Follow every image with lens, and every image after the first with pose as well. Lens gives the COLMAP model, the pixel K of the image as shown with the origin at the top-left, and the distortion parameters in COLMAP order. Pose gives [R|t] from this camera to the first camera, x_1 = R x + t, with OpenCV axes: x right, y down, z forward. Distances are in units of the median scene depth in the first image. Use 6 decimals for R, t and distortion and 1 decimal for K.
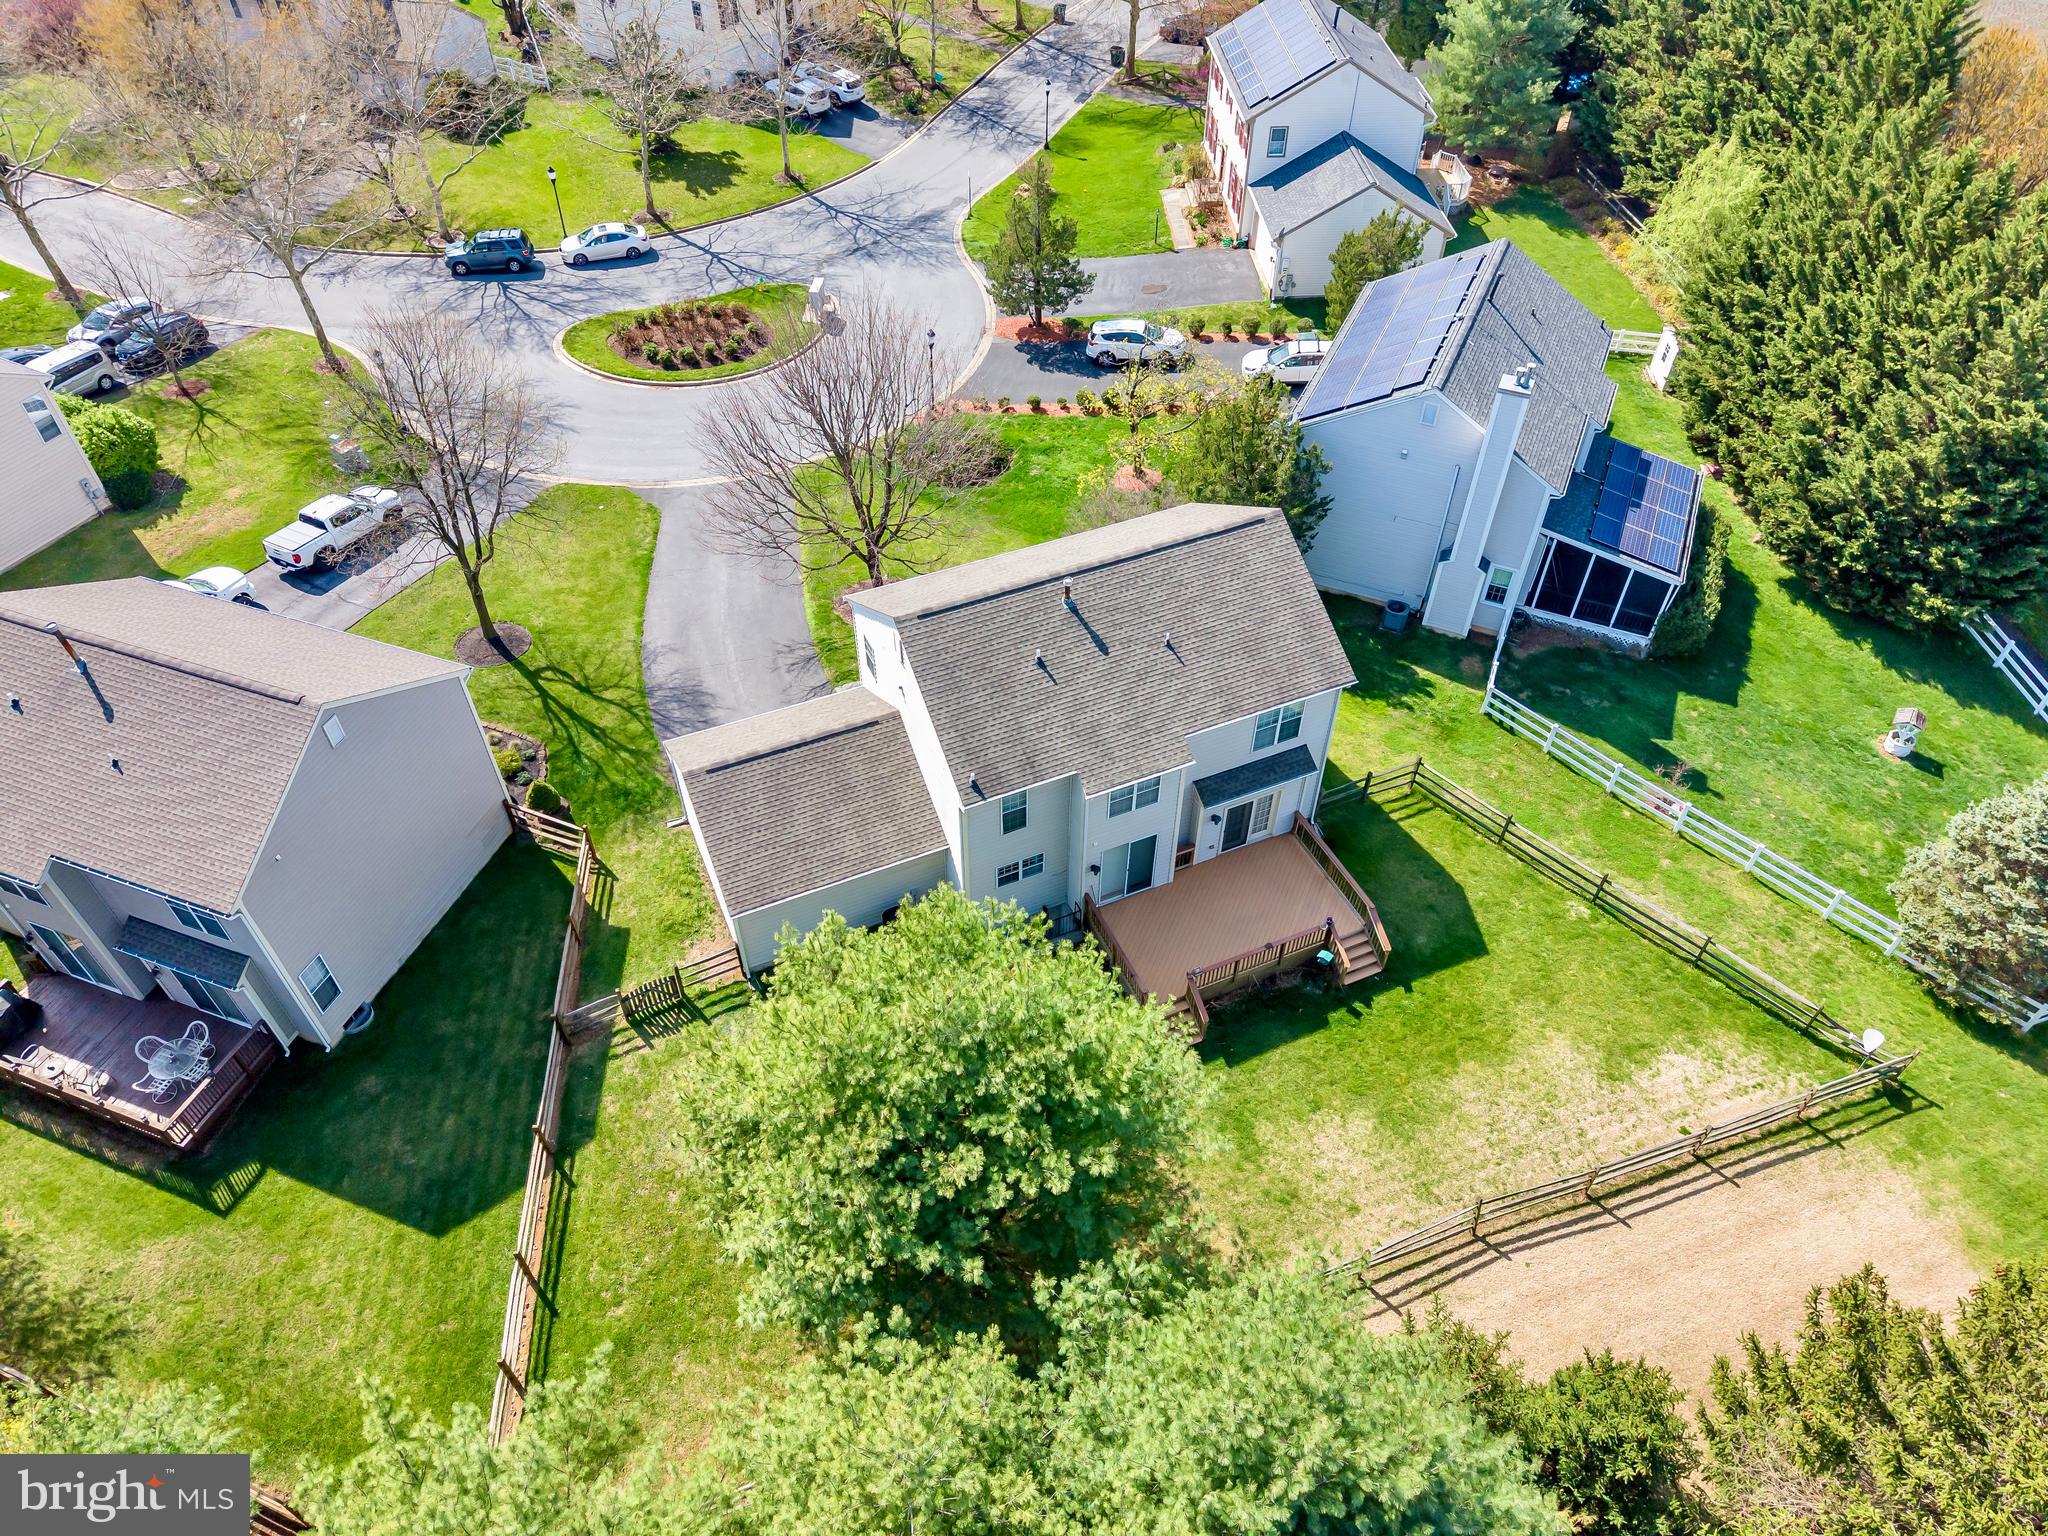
lens RADIAL K [[1369.9, 0, 1024.0], [0, 1369.9, 768.0], [0, 0, 1]] dist [0.022768, -0.001689]
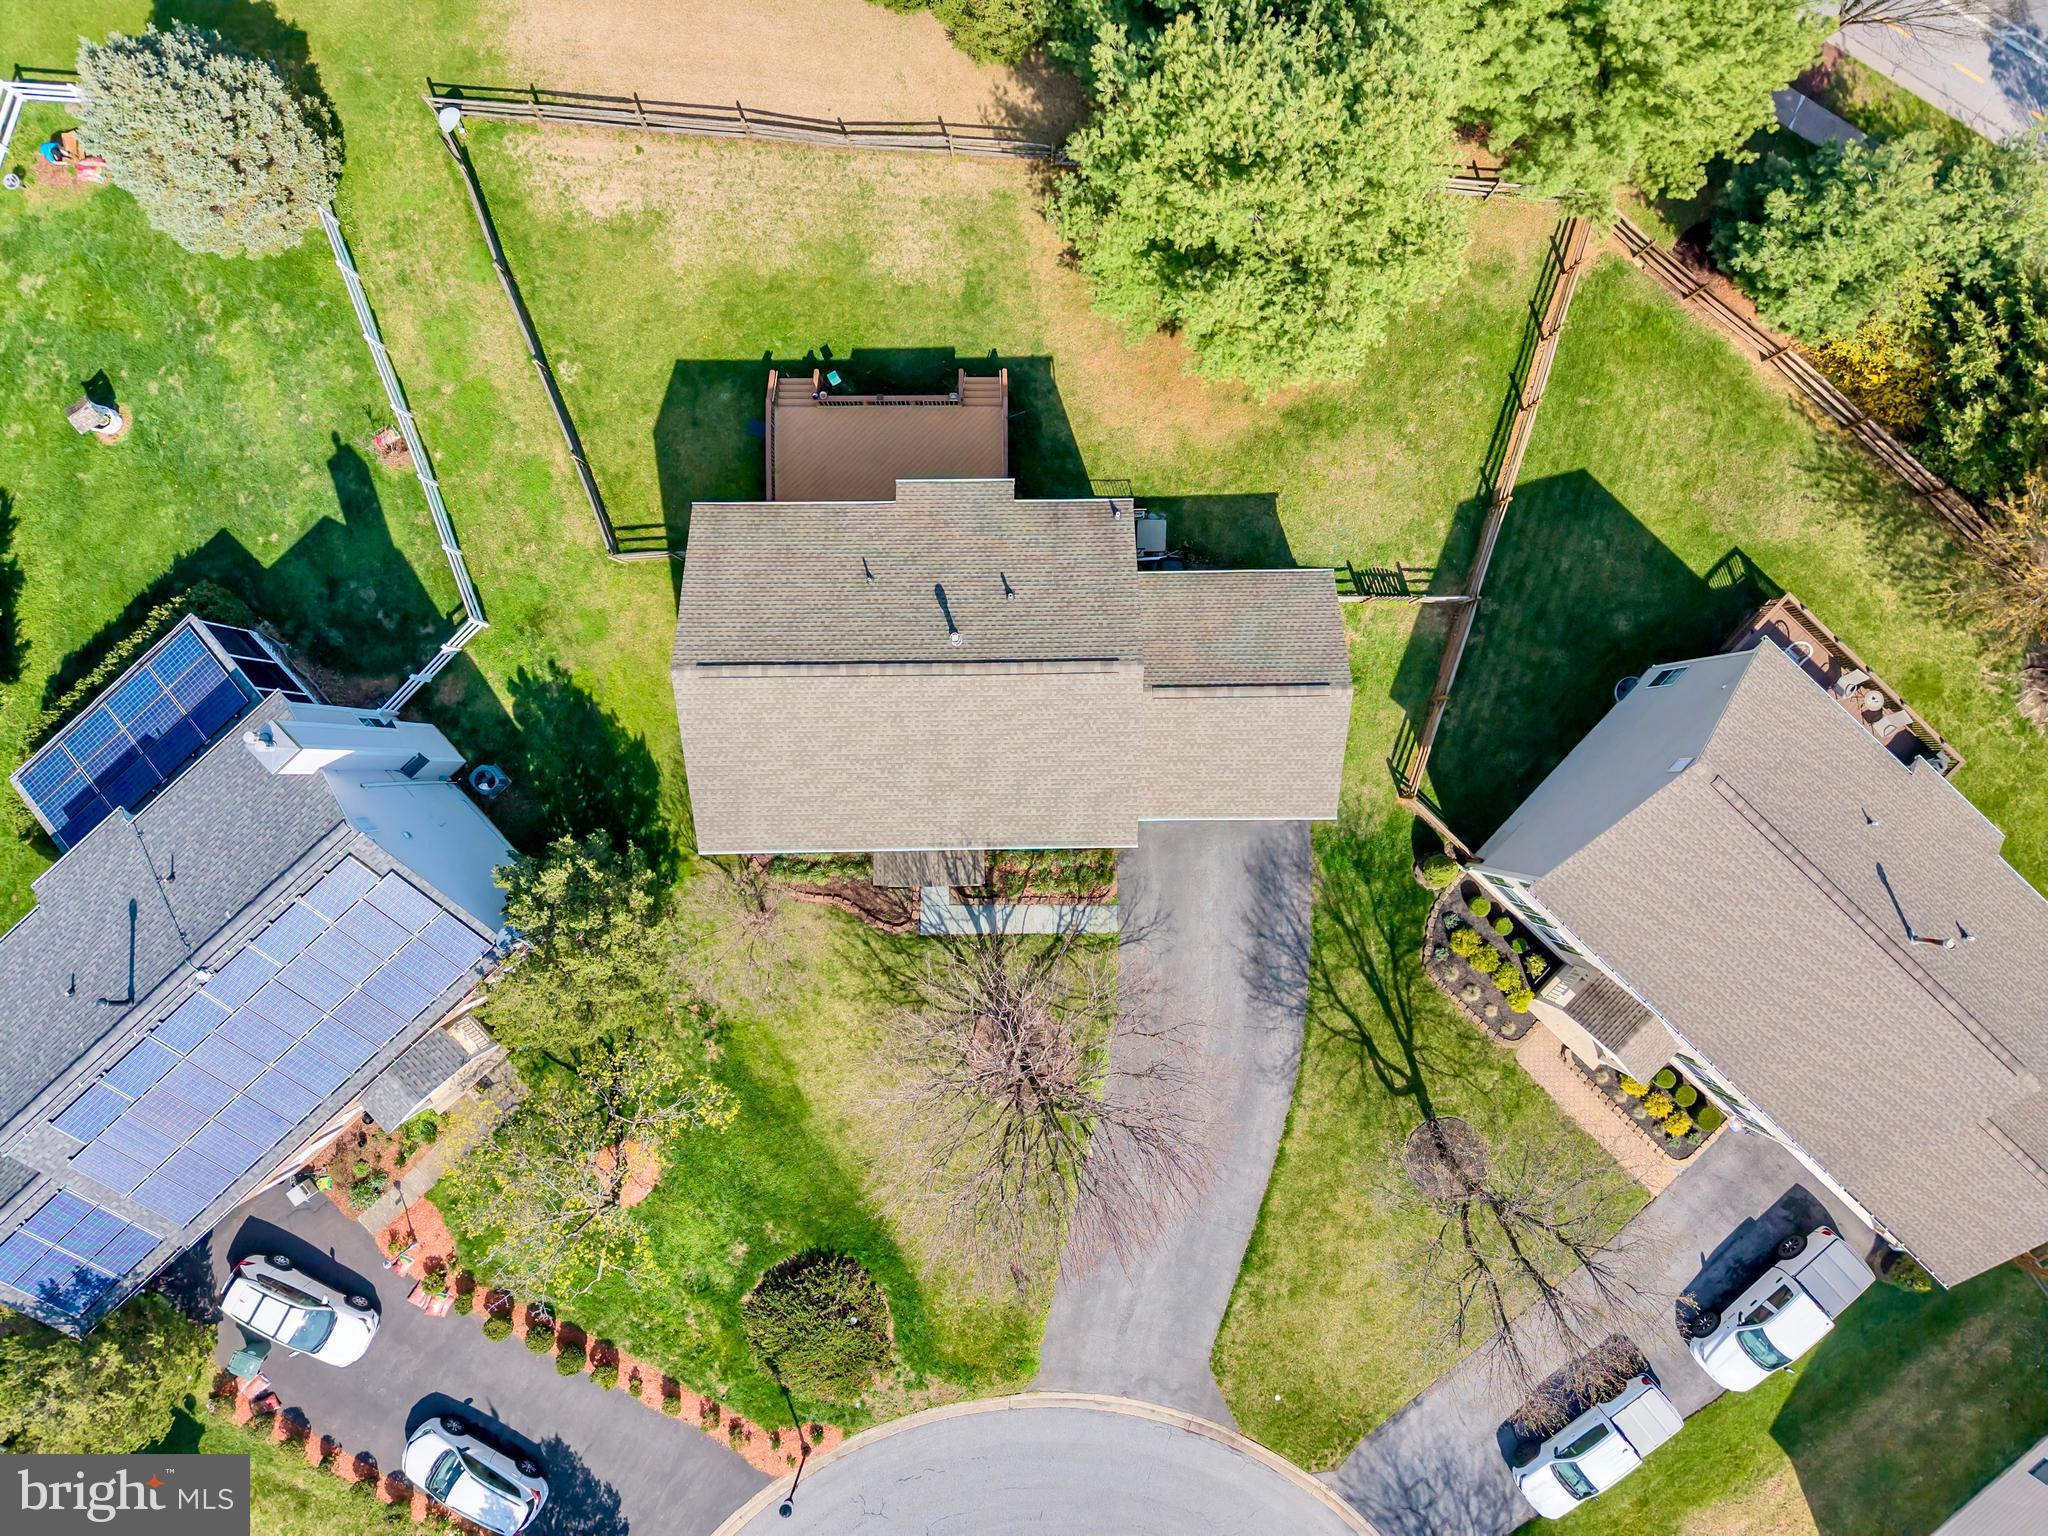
lens RADIAL K [[1365.3, 0, 1020.6], [0, 1365.3, 760.9], [0, 0, 1]] dist [0.052964, -0.062177]
pose [[-0.917903, -0.396761, -0.005936, -0.035511], [0.277518, -0.652584, 0.705066, -0.810615], [-0.283616, 0.645535, 0.709117, 0.370313]]
